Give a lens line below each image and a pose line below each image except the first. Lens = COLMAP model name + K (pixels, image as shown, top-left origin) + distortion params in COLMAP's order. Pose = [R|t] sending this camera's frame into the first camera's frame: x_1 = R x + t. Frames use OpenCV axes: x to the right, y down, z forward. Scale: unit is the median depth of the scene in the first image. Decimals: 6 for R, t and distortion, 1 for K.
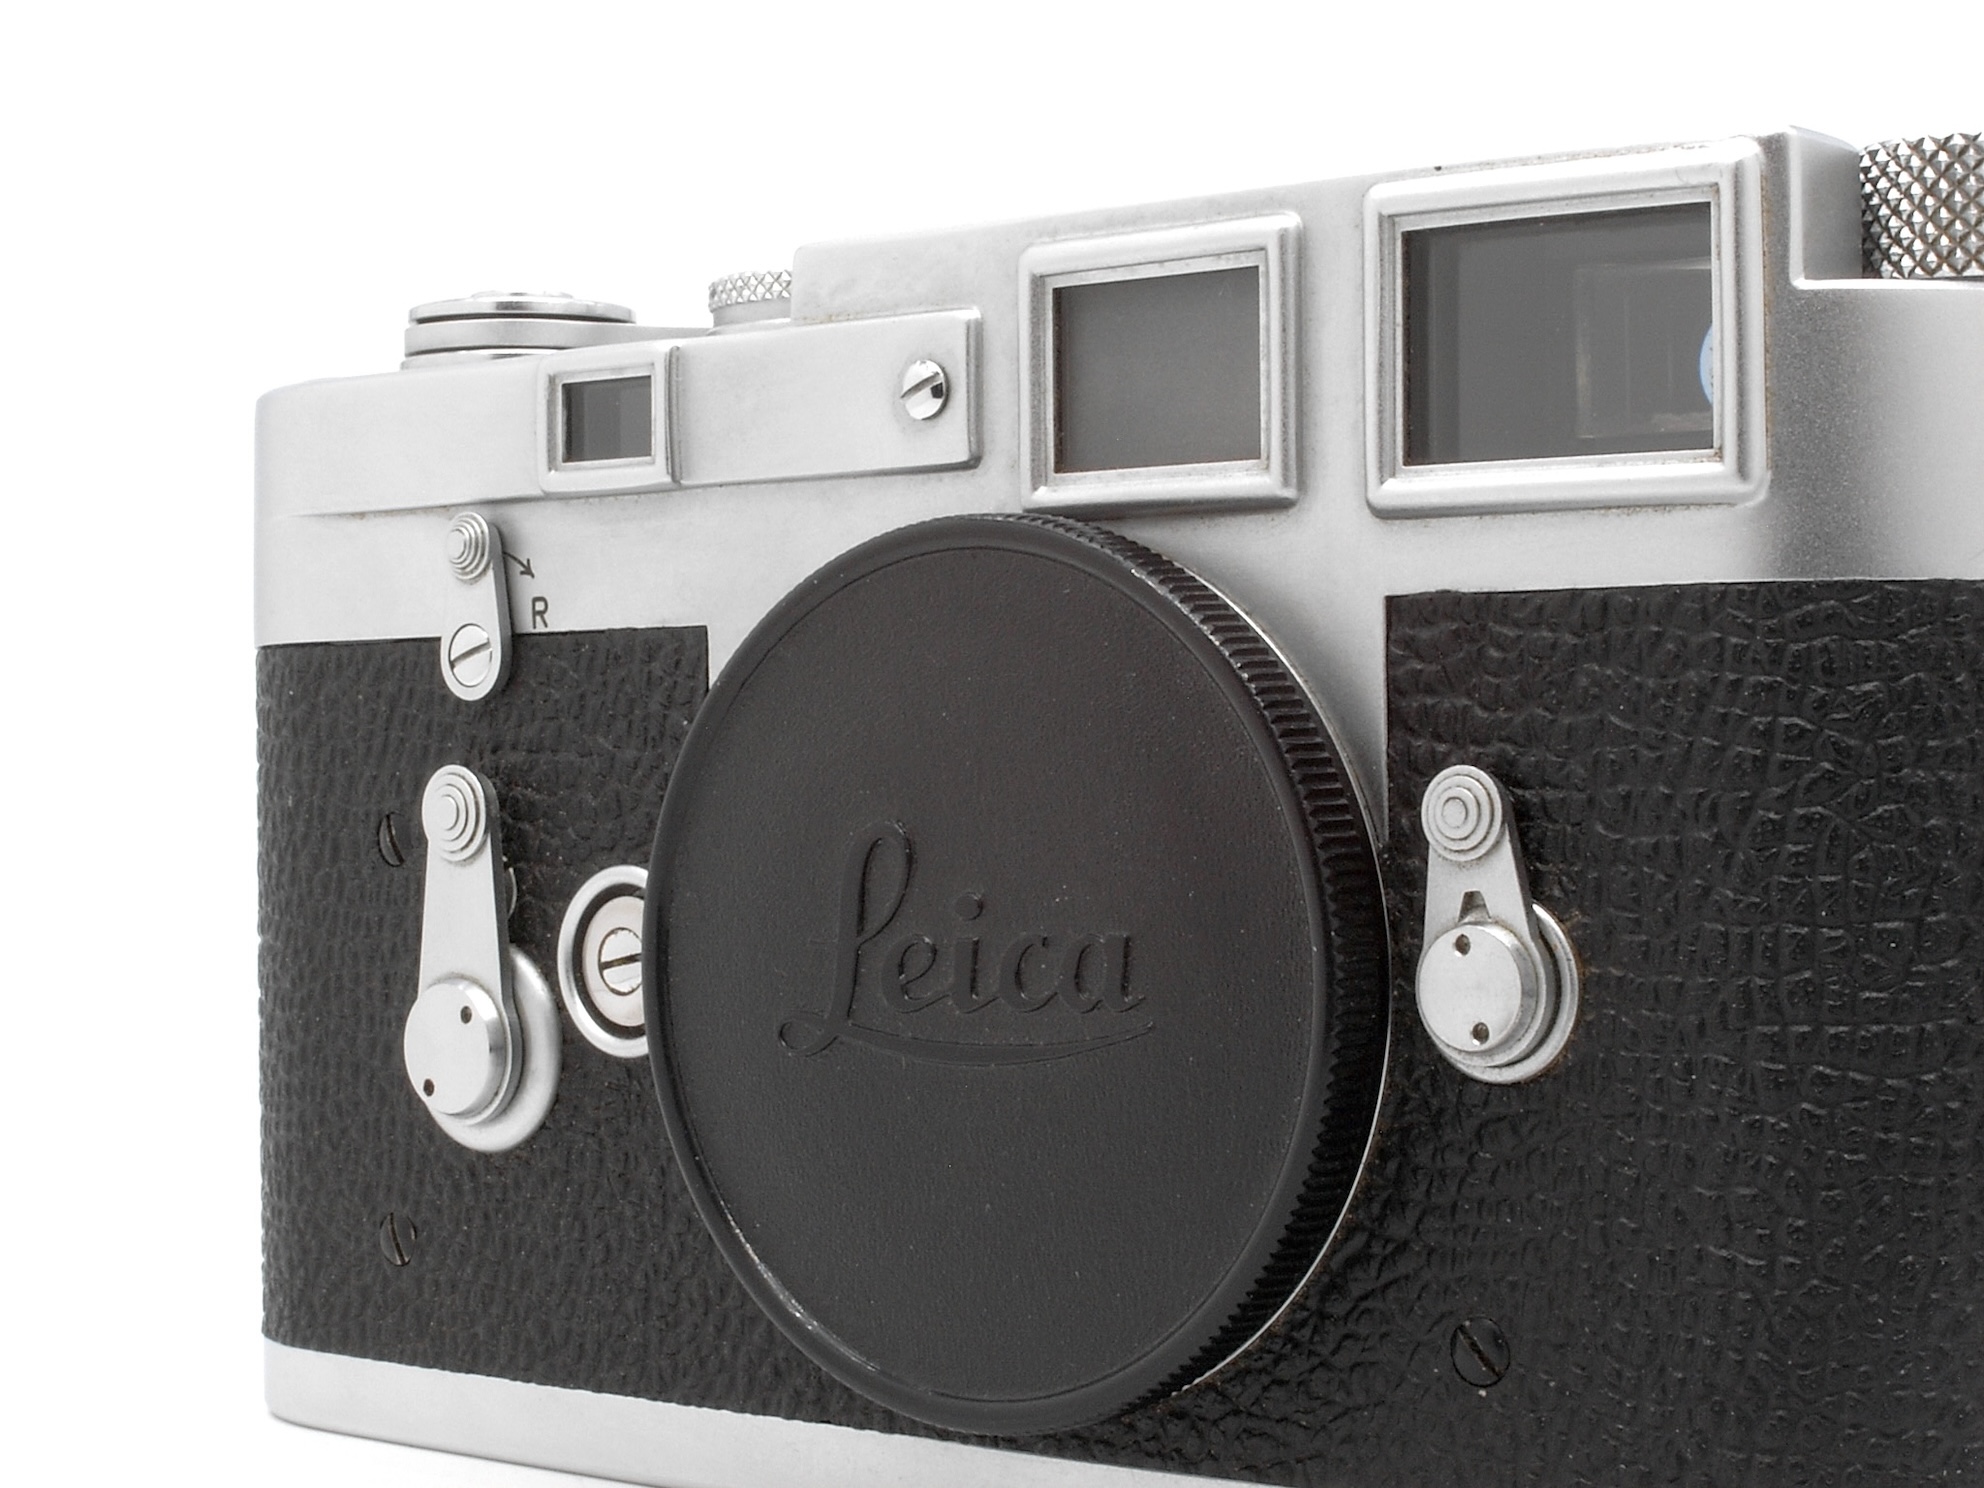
lens RADIAL K [[4110.6, 0, 992.0], [0, 4110.6, 744.0], [0, 0, 1]] dist [0.029034, -2.437087]
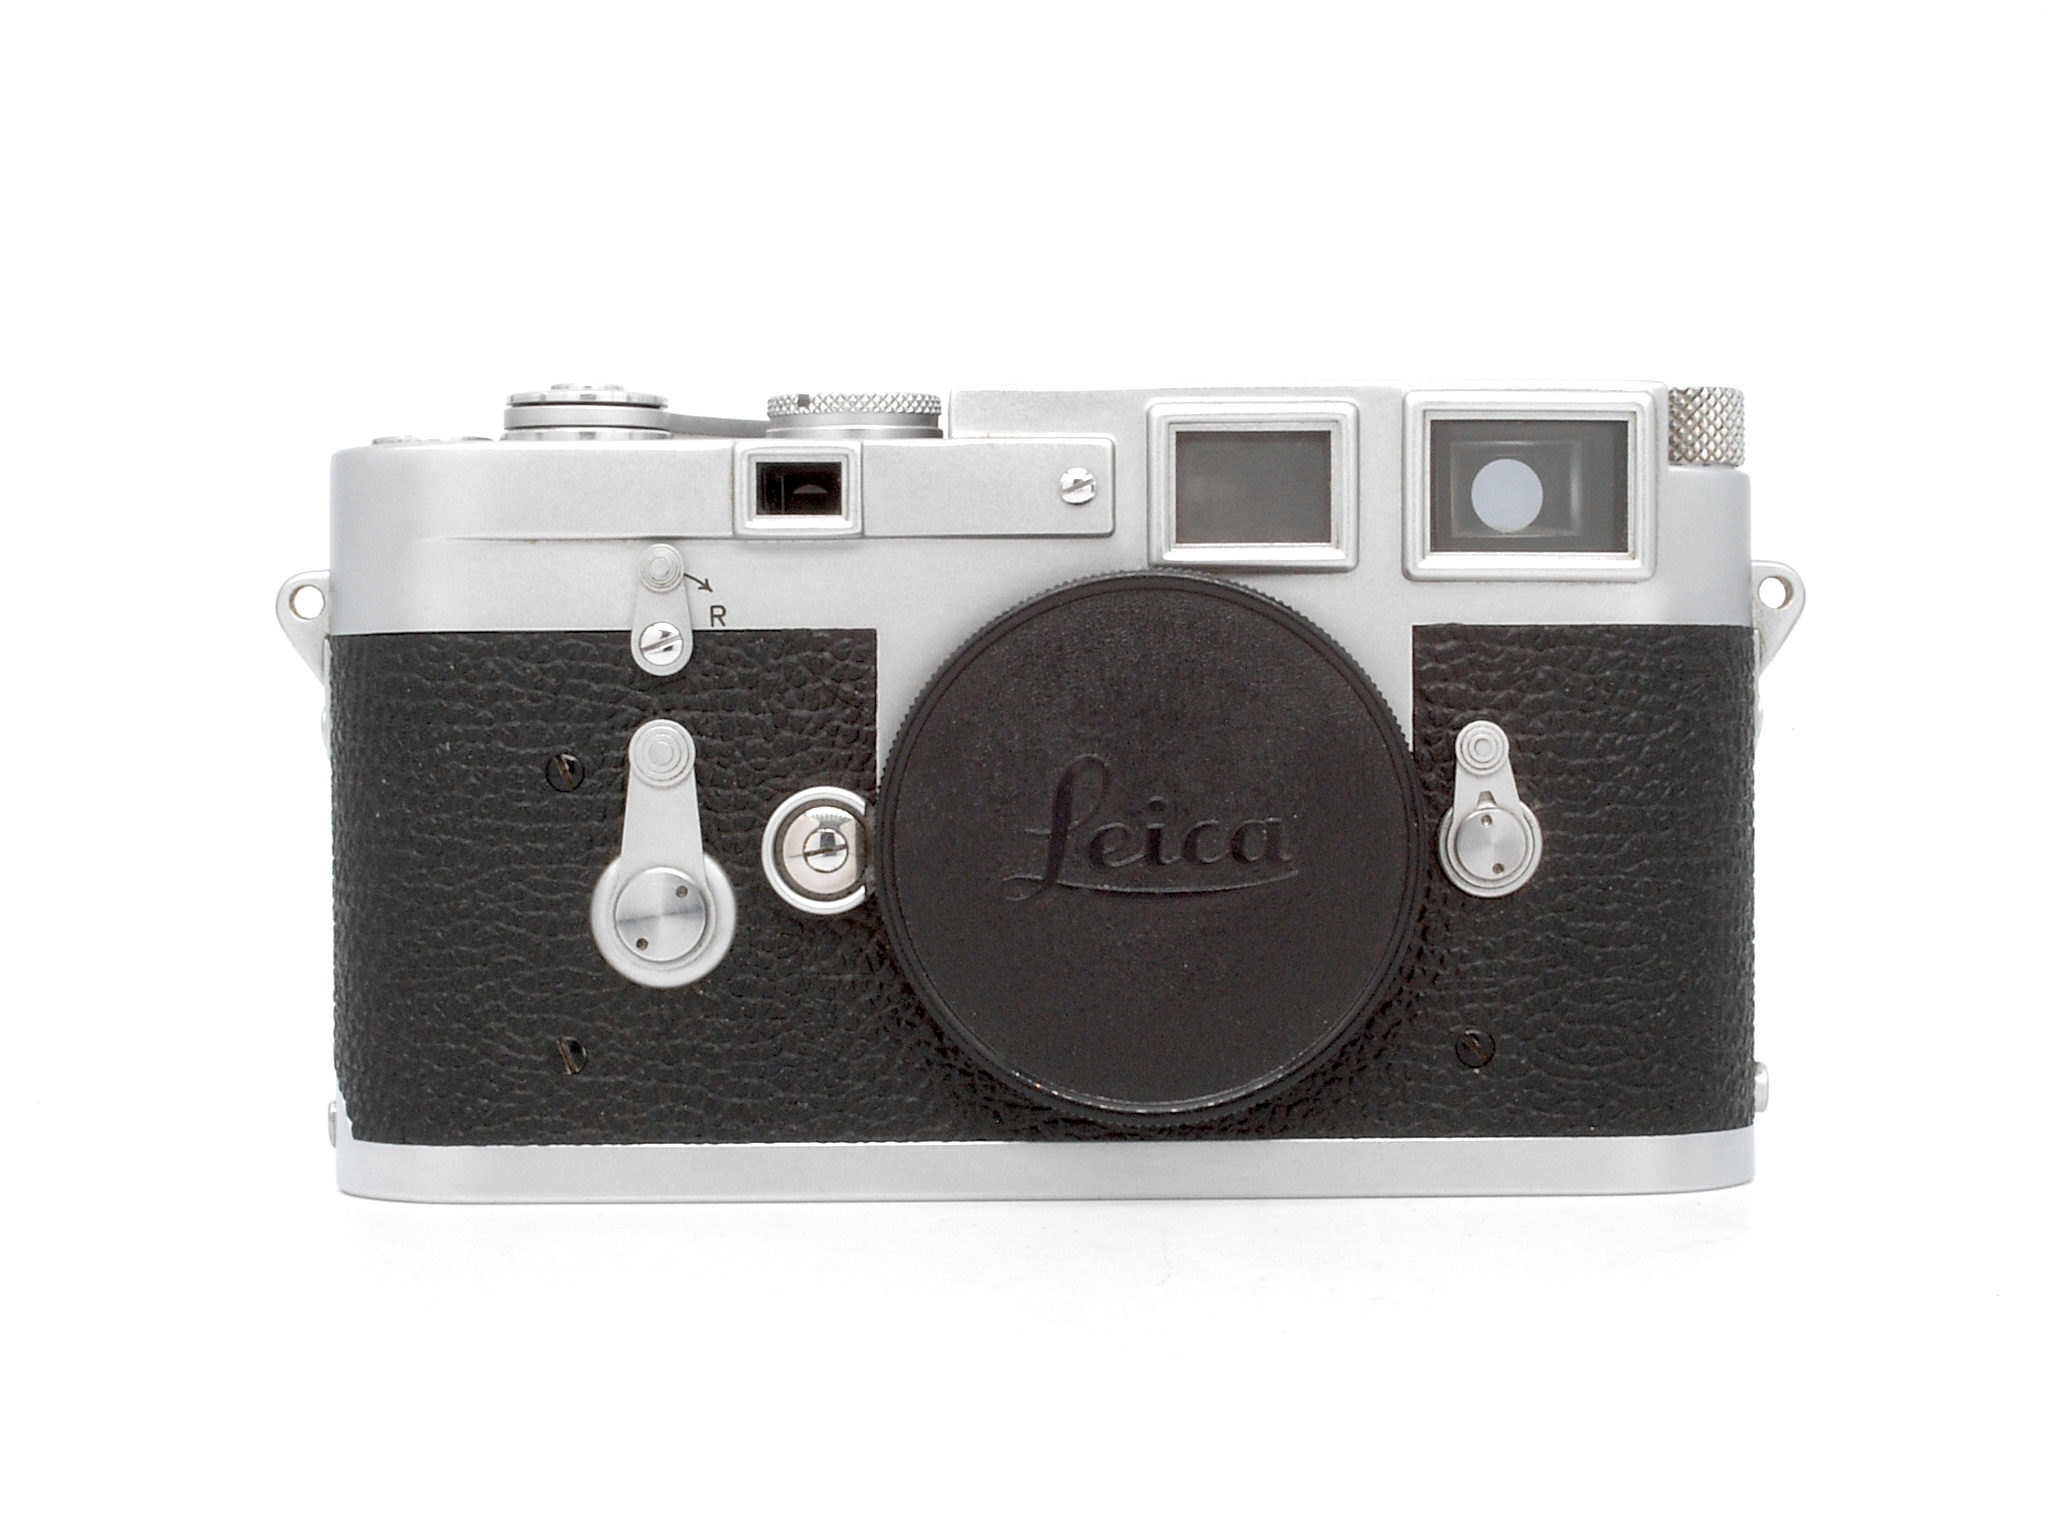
lens RADIAL K [[4341.3, 0, 1024.0], [0, 4341.3, 768.0], [0, 0, 1]] dist [-0.001784, -0.024035]
pose [[0.724959, -0.005299, 0.688772, -1.265563], [-0.004702, 0.999909, 0.012642, 0.002448], [-0.688776, -0.012404, 0.724868, -0.226693]]
